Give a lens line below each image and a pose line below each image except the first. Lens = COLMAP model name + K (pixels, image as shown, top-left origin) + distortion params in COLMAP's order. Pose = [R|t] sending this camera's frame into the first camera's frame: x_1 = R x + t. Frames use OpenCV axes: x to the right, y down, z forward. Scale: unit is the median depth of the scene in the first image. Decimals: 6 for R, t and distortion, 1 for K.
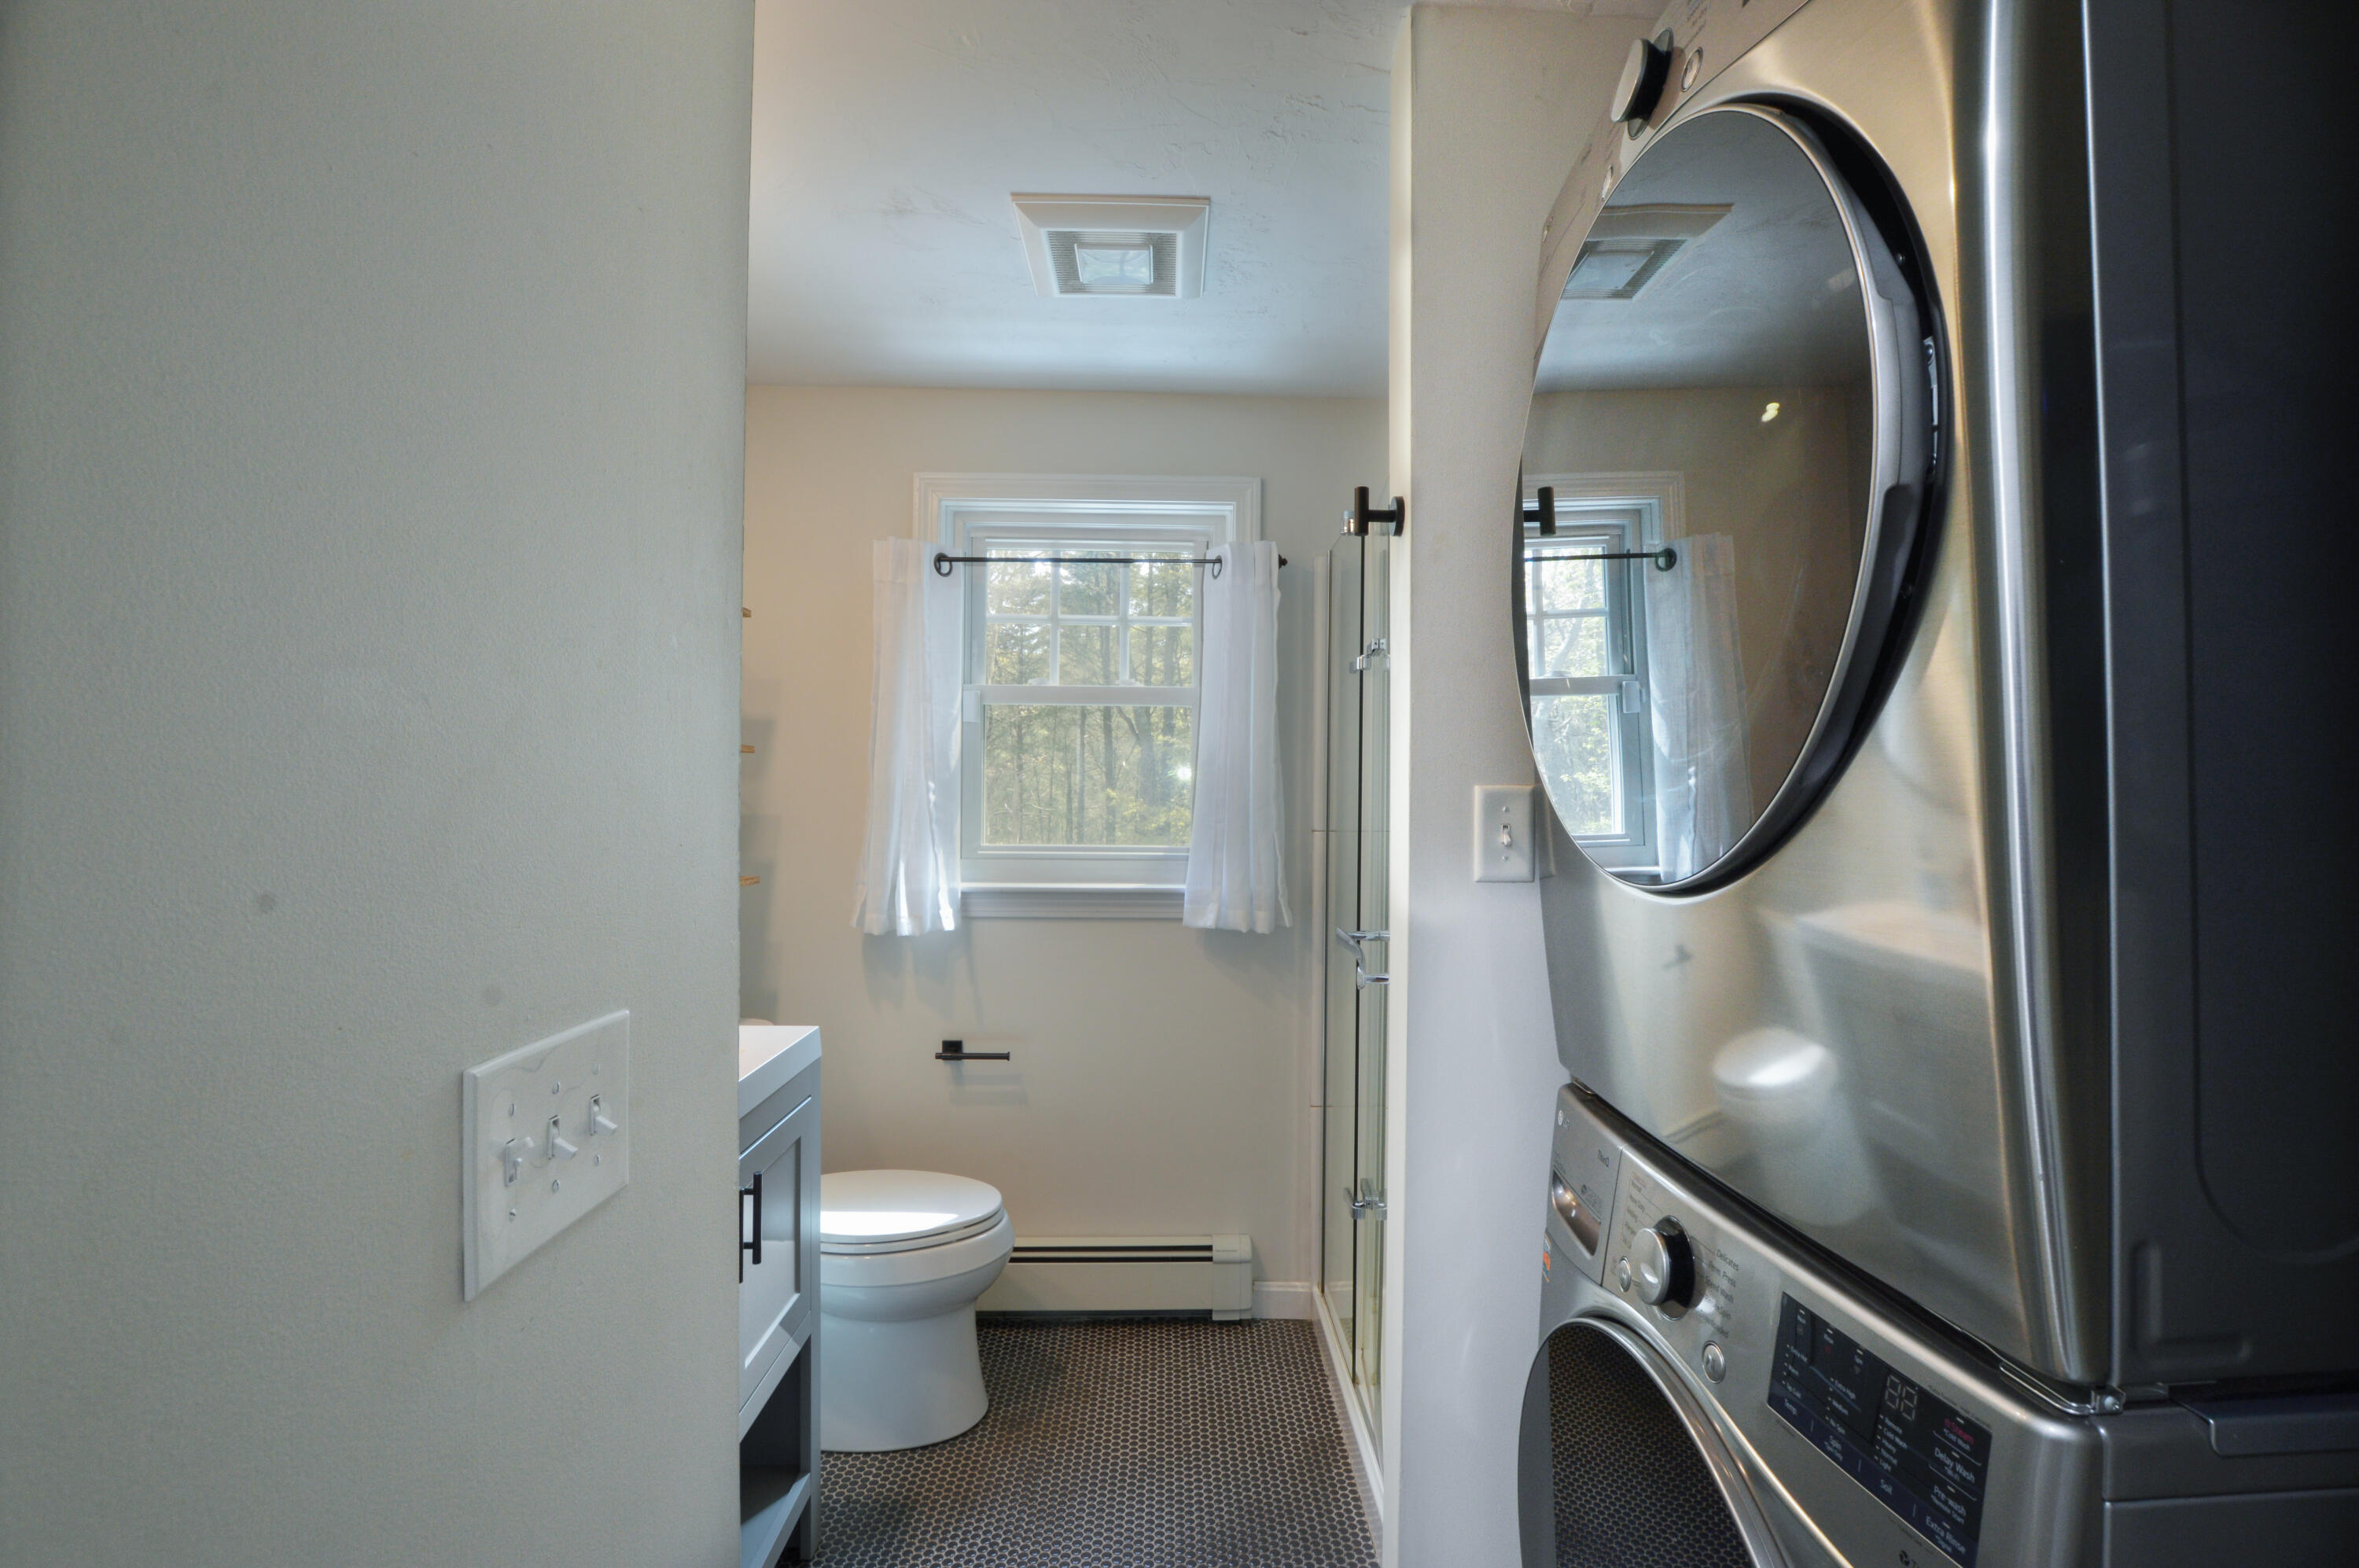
lens RADIAL K [[1056.5, 0, 1185.5], [0, 1056.5, 792.3], [0, 0, 1]] dist [-0.031294, 0.005843]
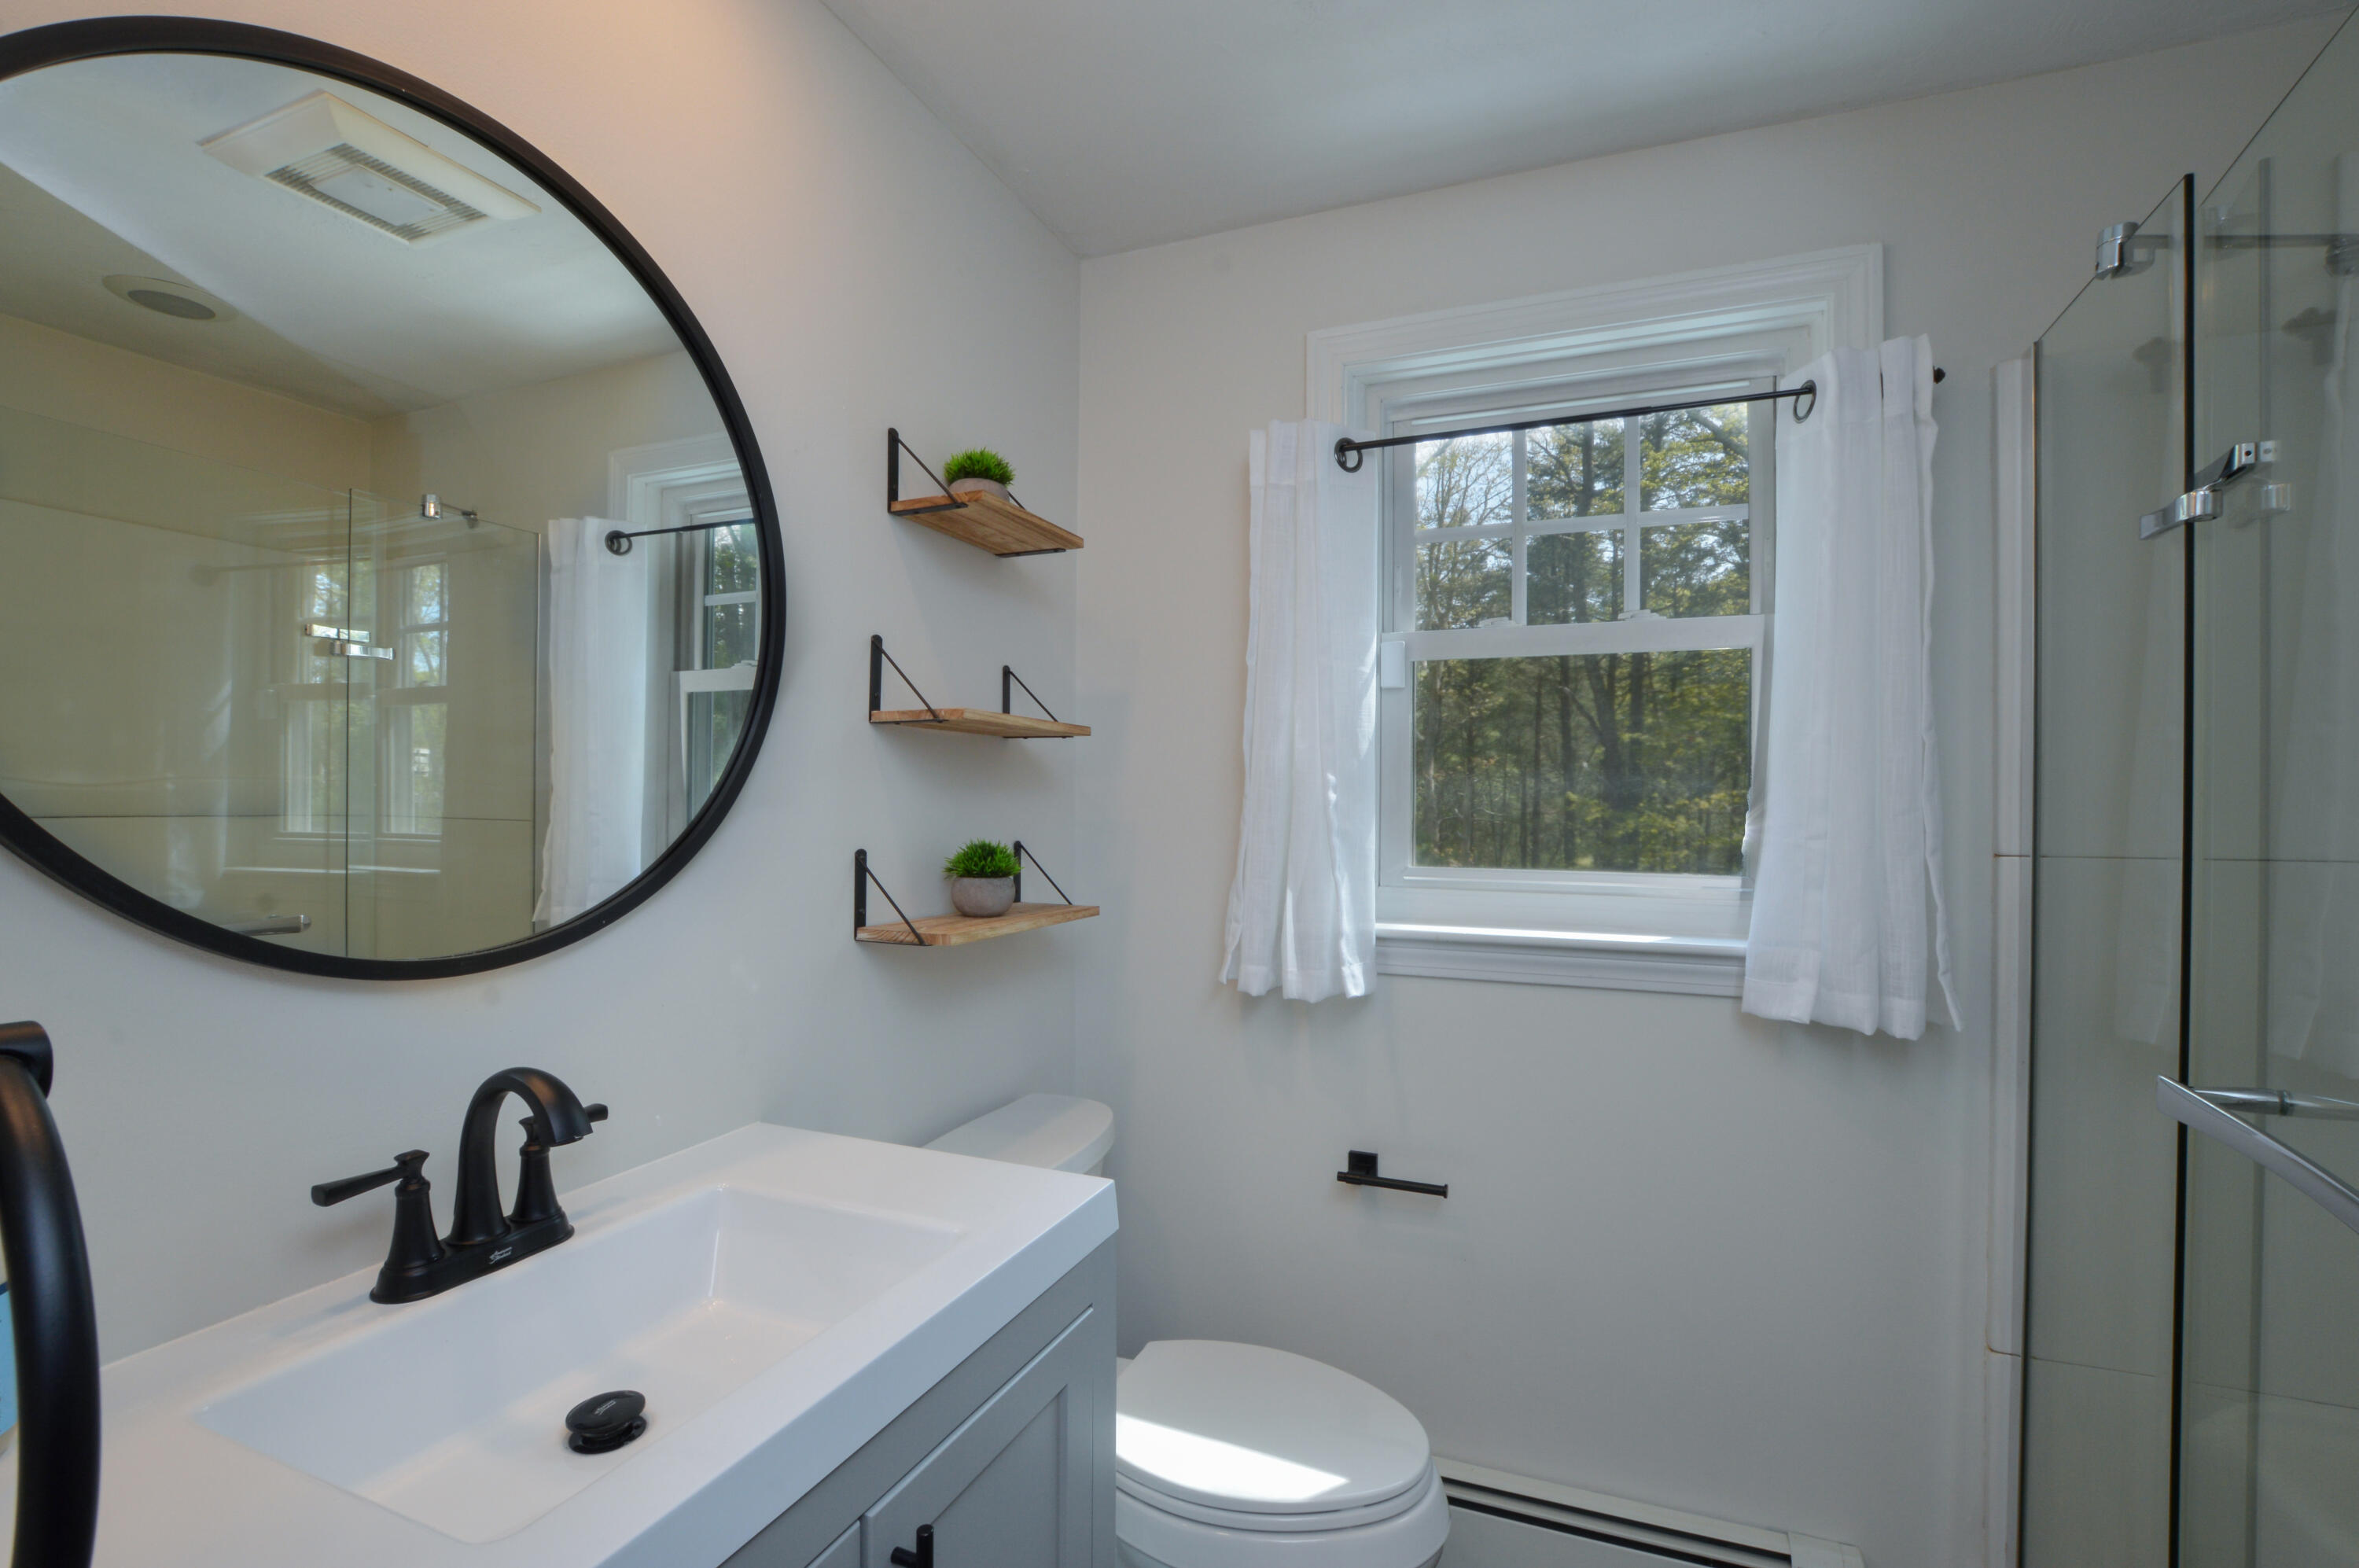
lens RADIAL K [[1056.5, 0, 1195.2], [0, 1056.5, 806.8], [0, 0, 1]] dist [-0.031294, 0.005843]
pose [[0.916514, 0.000413, -0.400002, -0.048628], [0.003293, 0.999958, 0.008577, 0.005346], [0.399989, -0.009178, 0.916474, 0.333505]]
